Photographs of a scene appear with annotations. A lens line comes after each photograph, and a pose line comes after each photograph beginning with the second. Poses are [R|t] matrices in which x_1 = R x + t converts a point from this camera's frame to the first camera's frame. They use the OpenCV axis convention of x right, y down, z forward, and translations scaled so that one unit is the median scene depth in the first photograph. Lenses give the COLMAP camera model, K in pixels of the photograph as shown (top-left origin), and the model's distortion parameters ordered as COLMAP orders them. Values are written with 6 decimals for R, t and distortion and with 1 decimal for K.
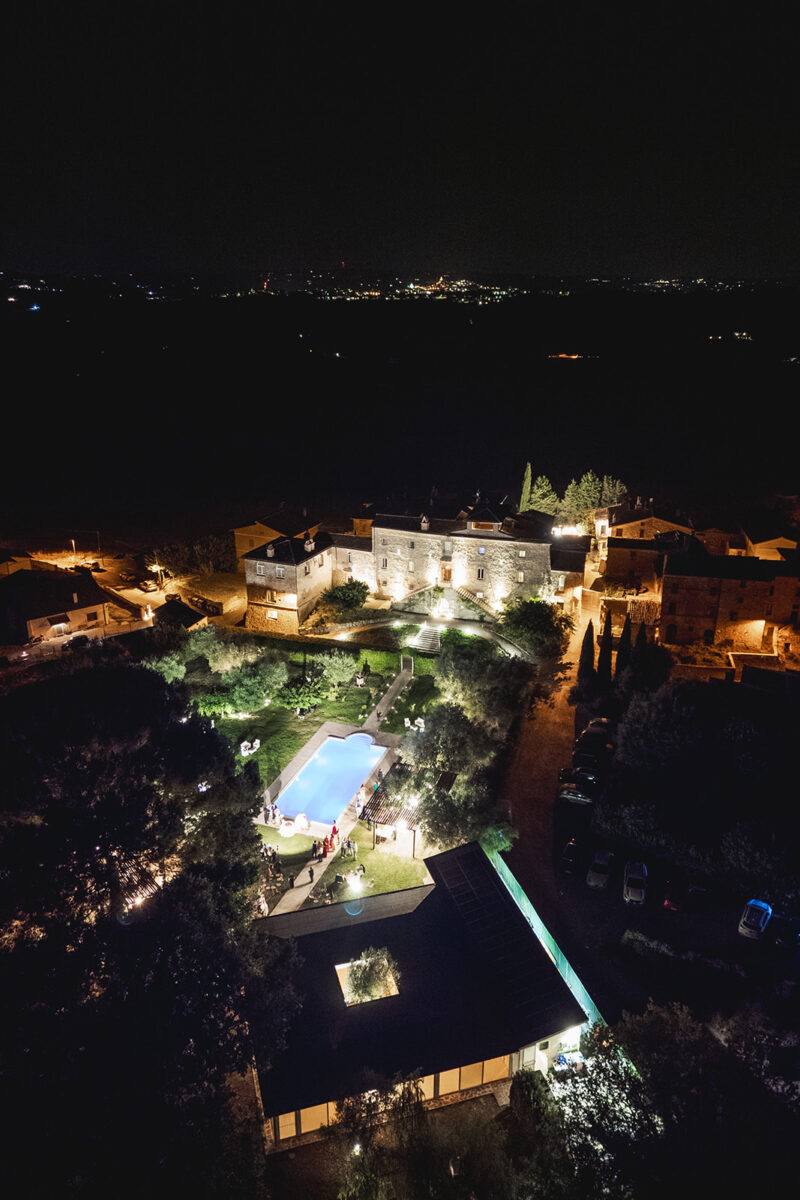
lens RADIAL K [[853.5, 0, 392.1], [0, 853.5, 591.0], [0, 0, 1]] dist [0.057043, -0.052666]
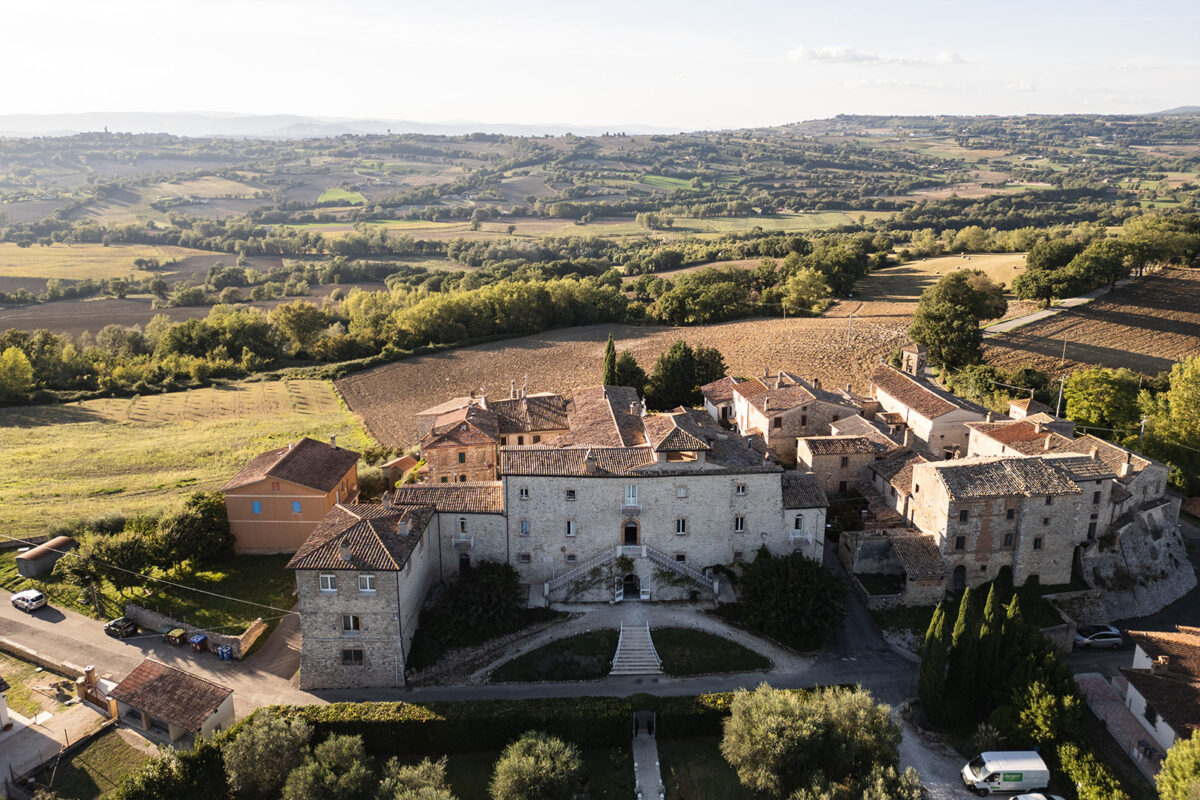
lens RADIAL K [[853.5, 0, 602.8], [0, 853.5, 326.9], [0, 0, 1]] dist [0.057043, -0.052666]
pose [[0.931519, -0.082276, 0.354263, -0.175317], [0.124471, 0.987374, -0.097978, -0.115902], [-0.341729, 0.135364, 0.929999, 0.382864]]
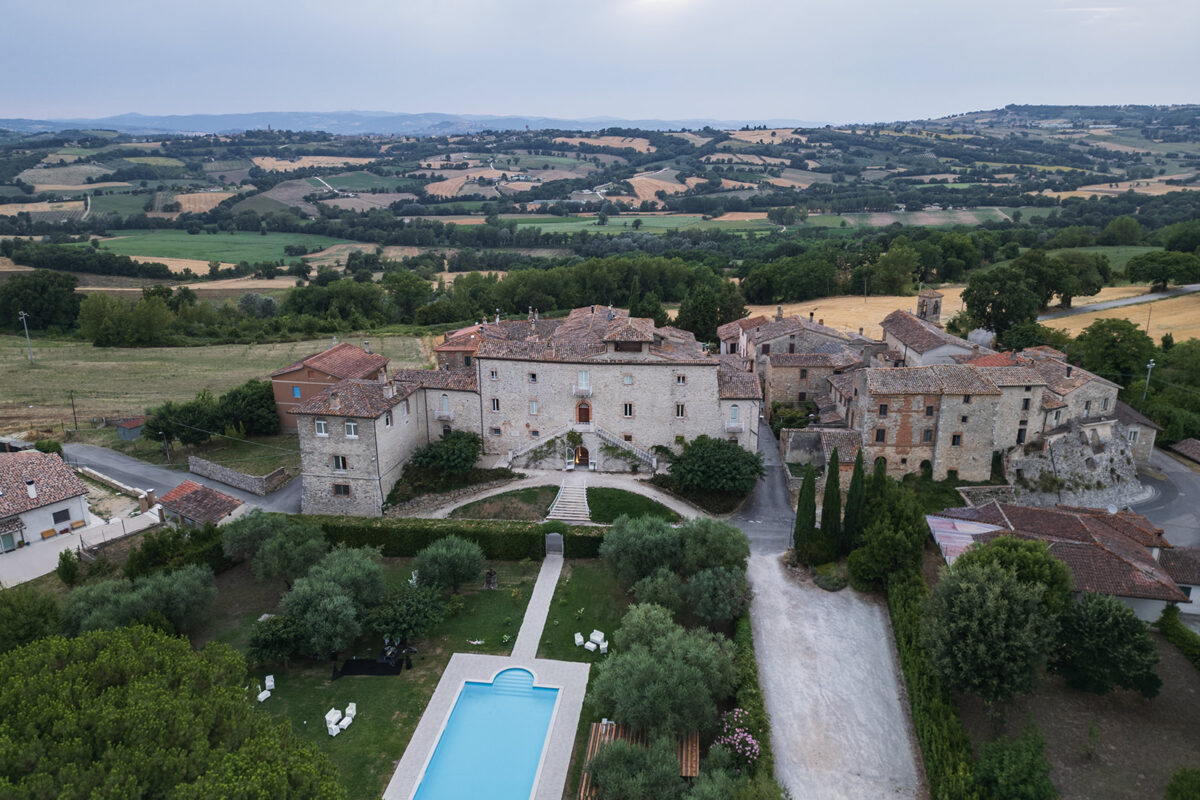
lens RADIAL K [[853.5, 0, 597.4], [0, 853.5, 388.5], [0, 0, 1]] dist [0.057043, -0.052666]
pose [[0.977601, -0.068211, 0.199106, -0.071583], [0.077994, 0.996081, -0.041703, -0.010174], [-0.195481, 0.056298, 0.979090, 0.264688]]
